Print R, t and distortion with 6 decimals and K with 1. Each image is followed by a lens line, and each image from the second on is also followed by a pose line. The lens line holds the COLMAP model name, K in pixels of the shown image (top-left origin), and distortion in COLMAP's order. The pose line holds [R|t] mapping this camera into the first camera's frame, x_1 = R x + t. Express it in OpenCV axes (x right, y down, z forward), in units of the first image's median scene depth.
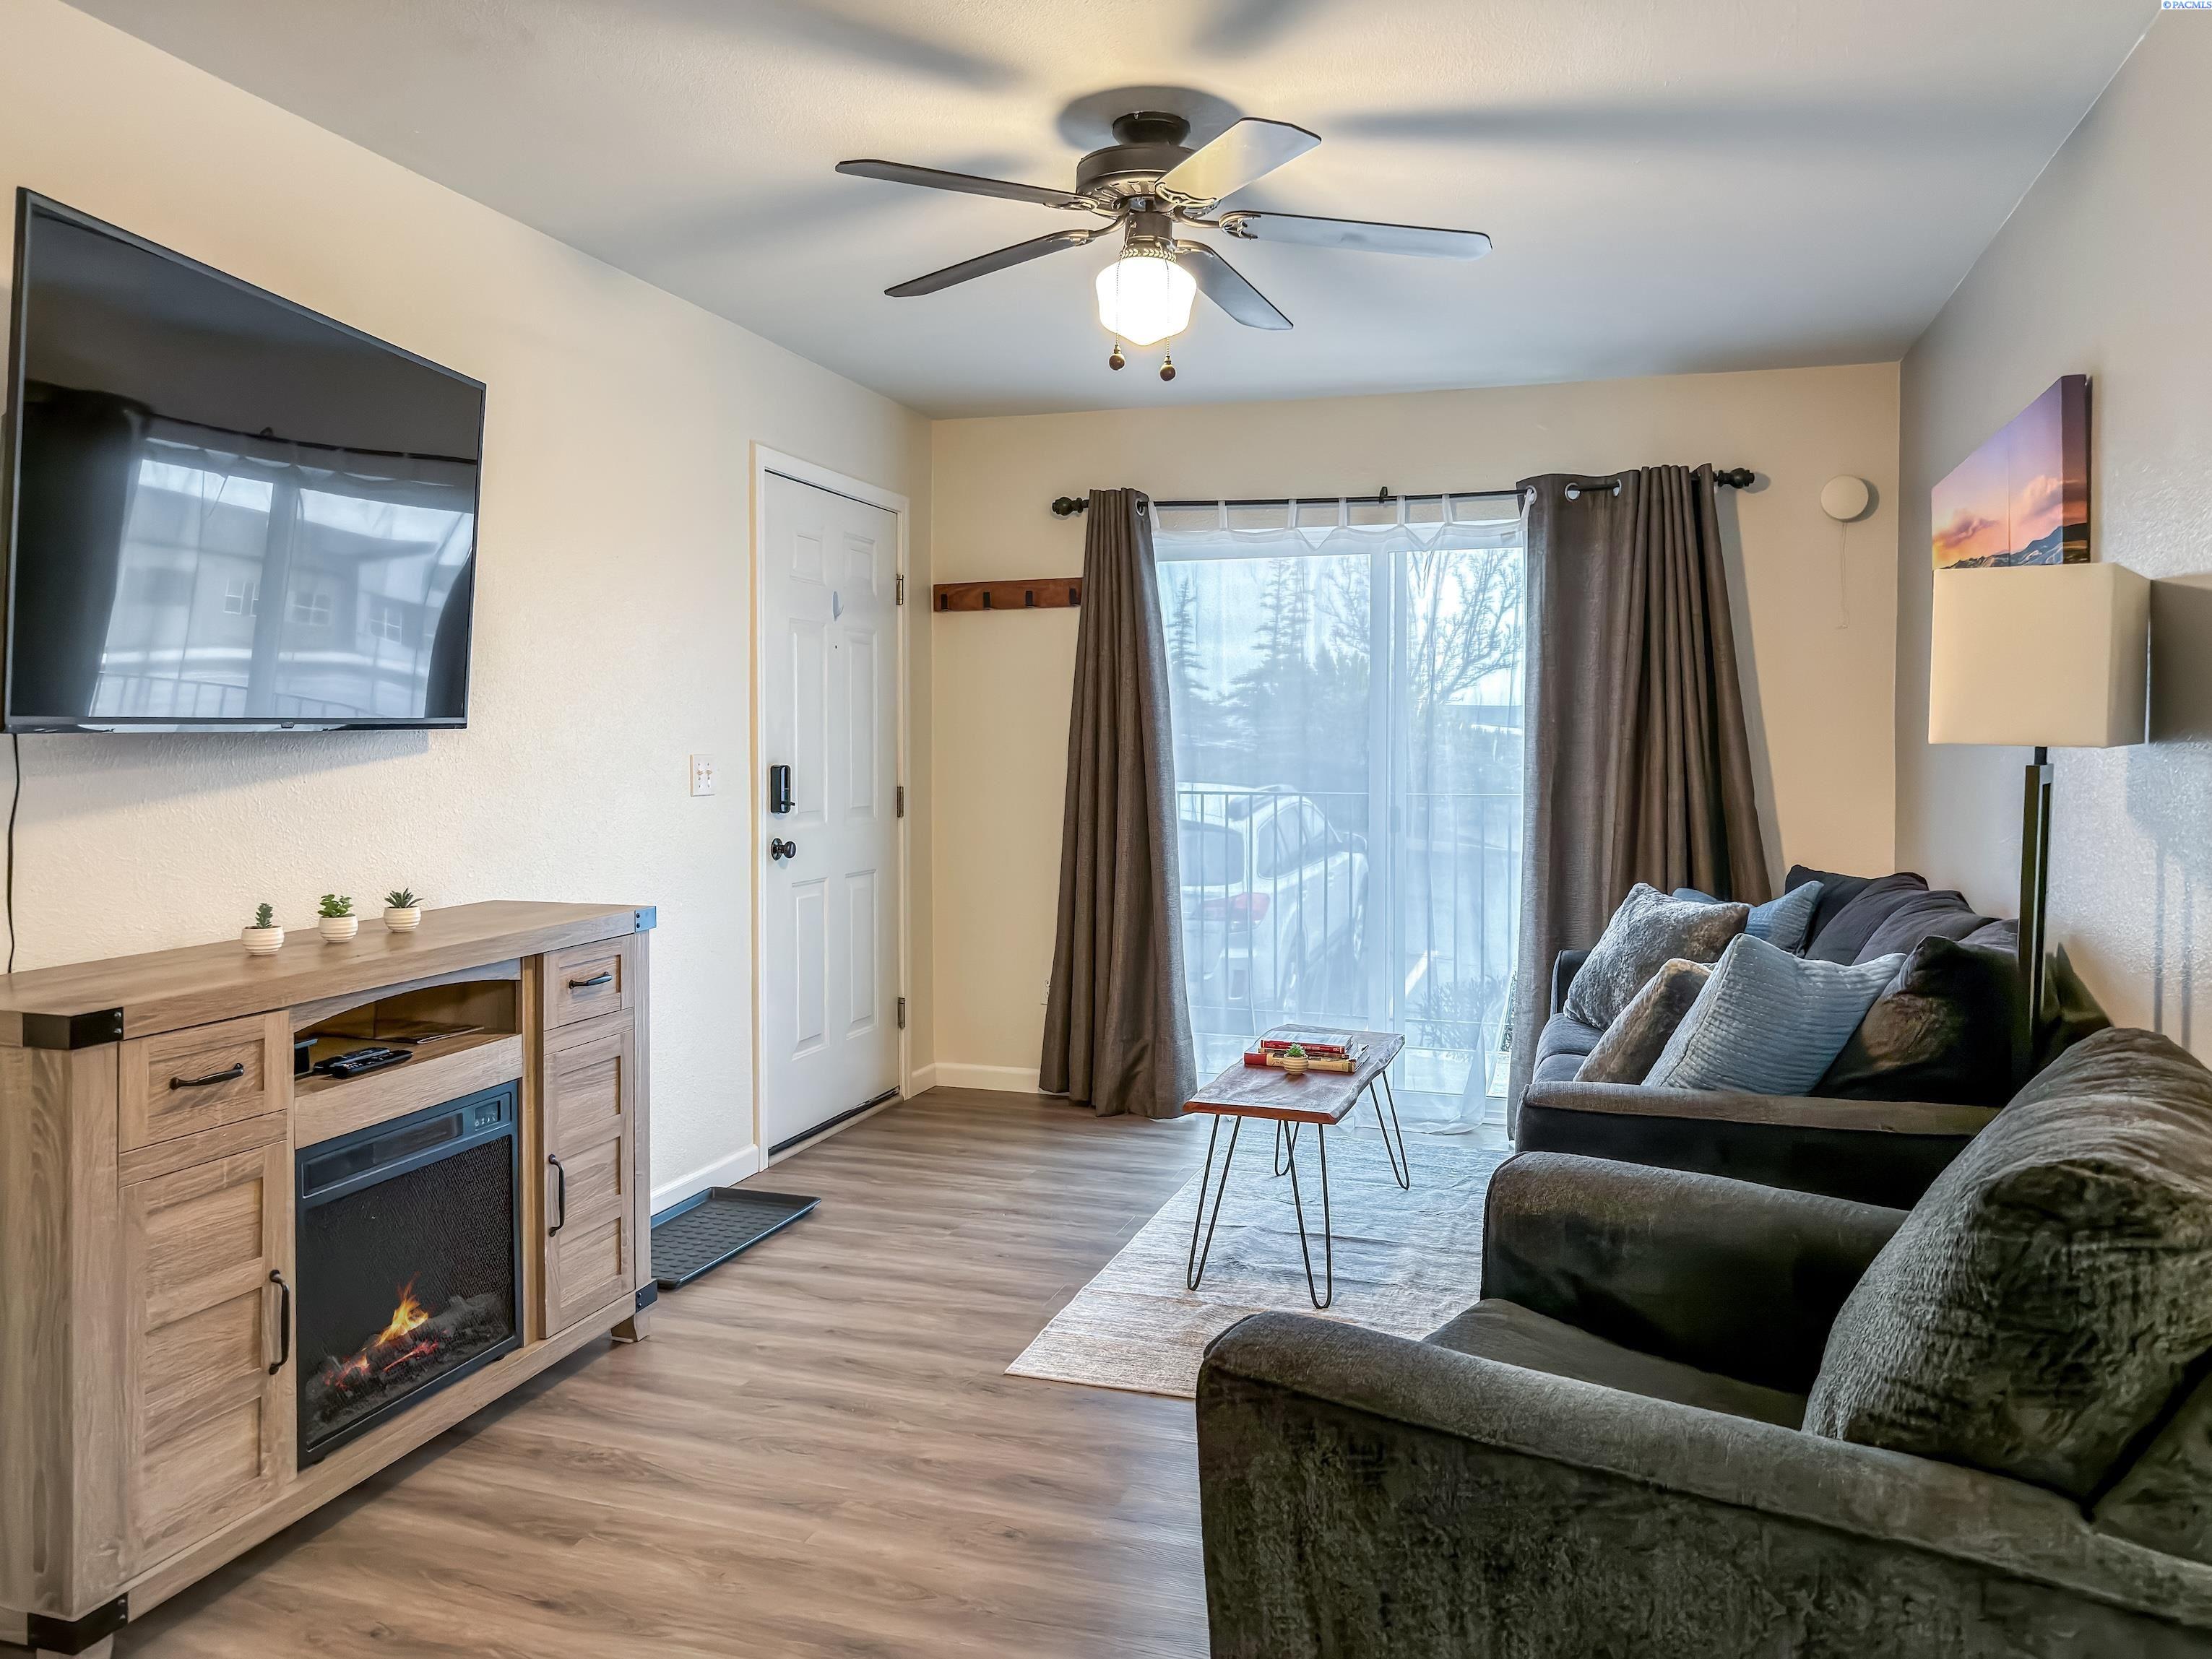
lens RADIAL K [[1615.7, 0, 1106.2], [0, 1615.7, 788.5], [0, 0, 1]] dist [-0.004294, -0.002076]
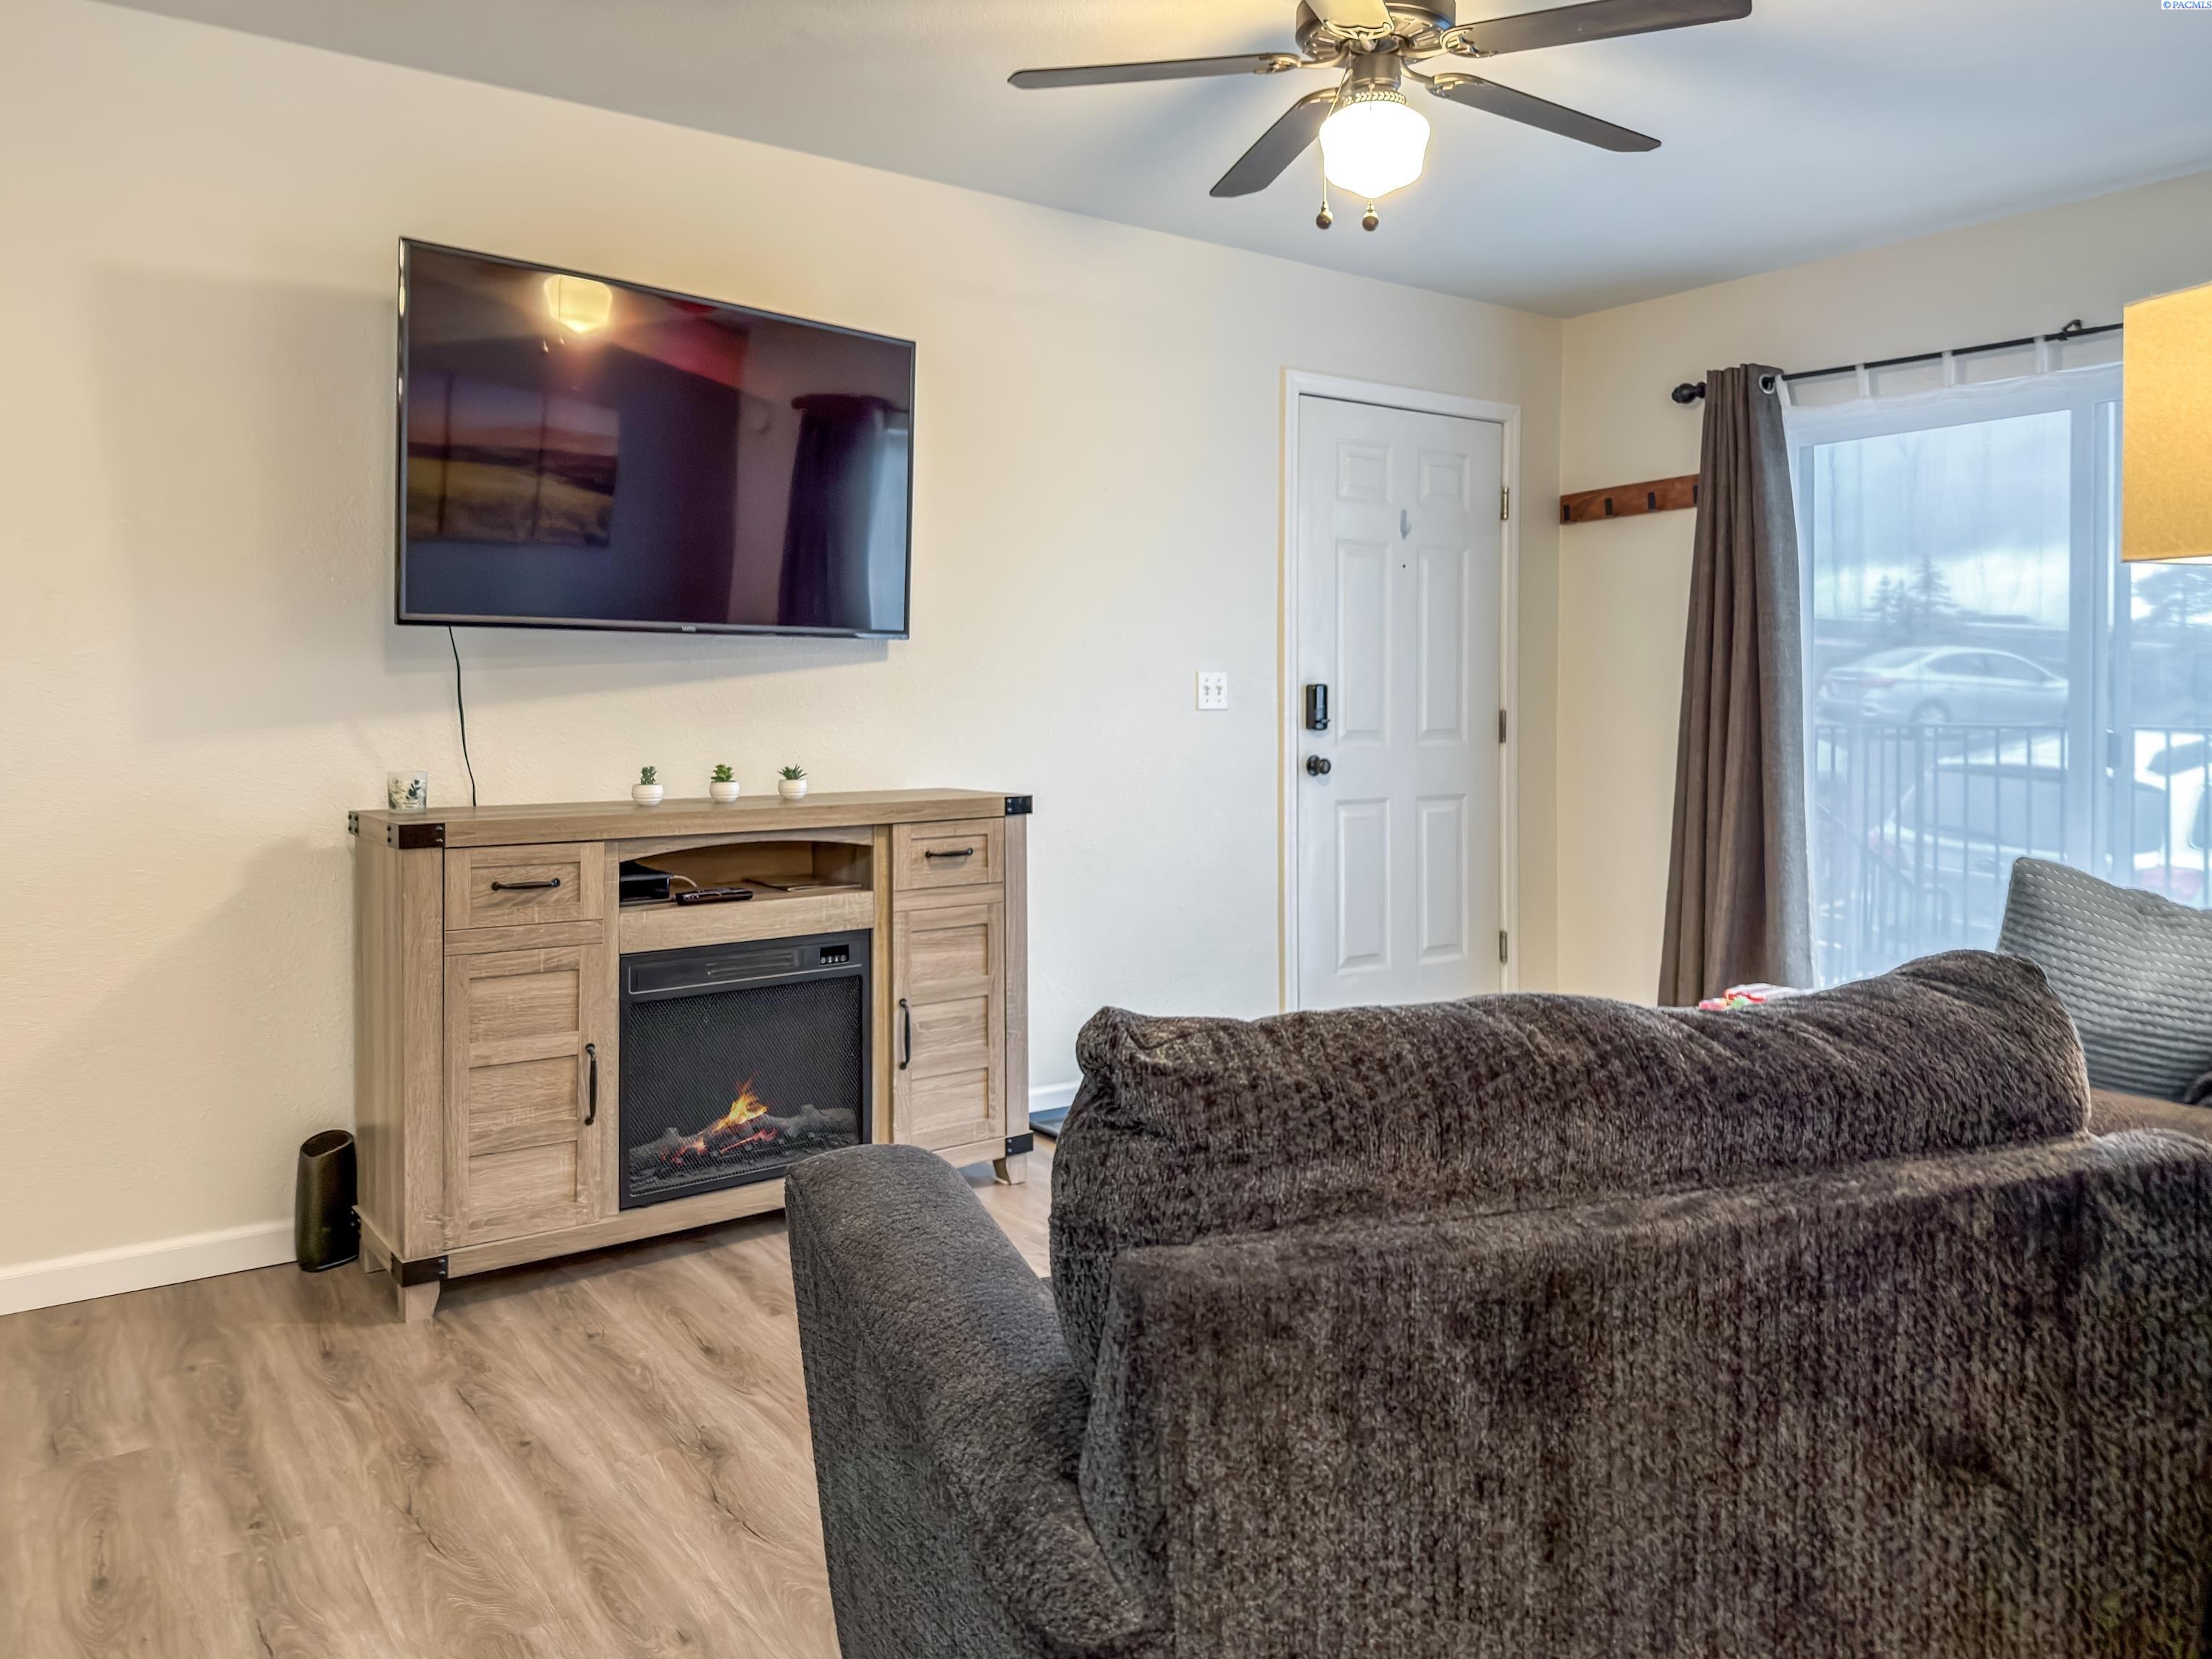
lens RADIAL K [[1602.2, 0, 1145.4], [0, 1602.2, 772.0], [0, 0, 1]] dist [0.089764, -0.117390]
pose [[0.804260, 0.022050, -0.593868, 0.478016], [-0.016196, 0.999754, 0.015186, 0.044184], [0.594056, -0.002595, 0.804419, 0.179466]]
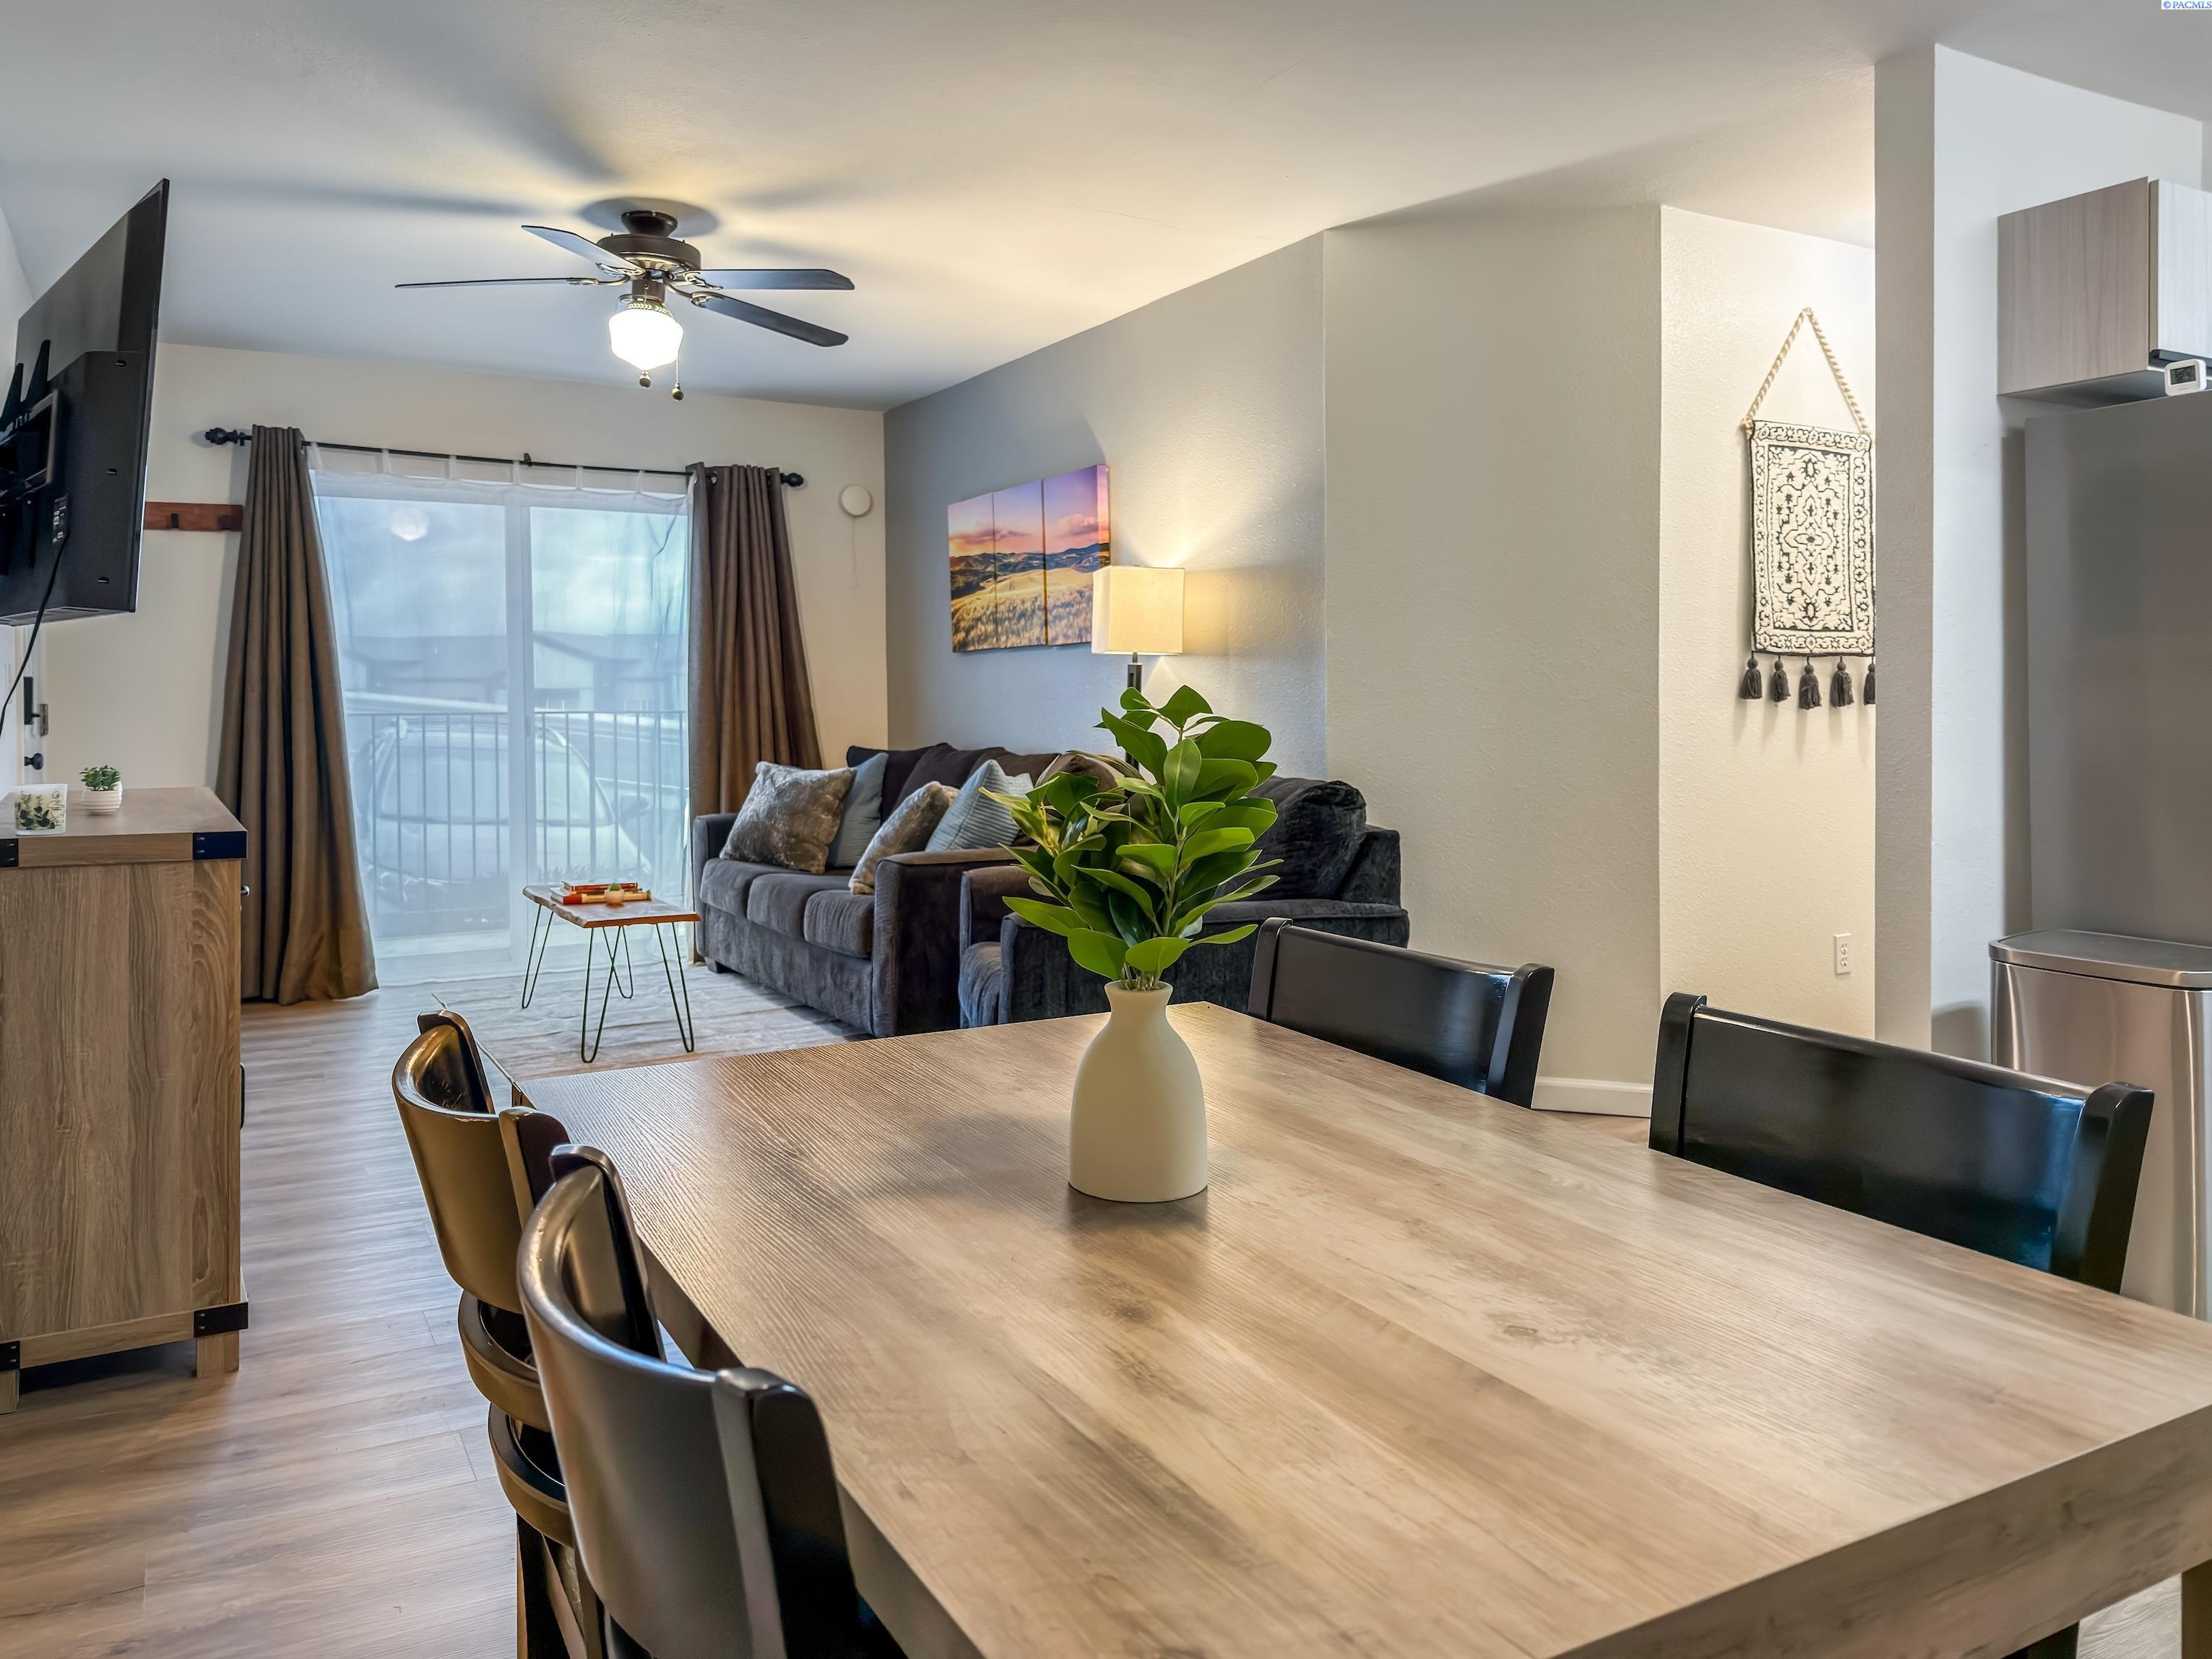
lens RADIAL K [[1602.2, 0, 1145.4], [0, 1602.2, 772.0], [0, 0, 1]] dist [0.089764, -0.117390]
pose [[0.652236, -0.043099, 0.756789, -0.787161], [0.028807, 0.999070, 0.032069, 0.049107], [-0.757468, 0.000884, 0.652872, -0.276327]]
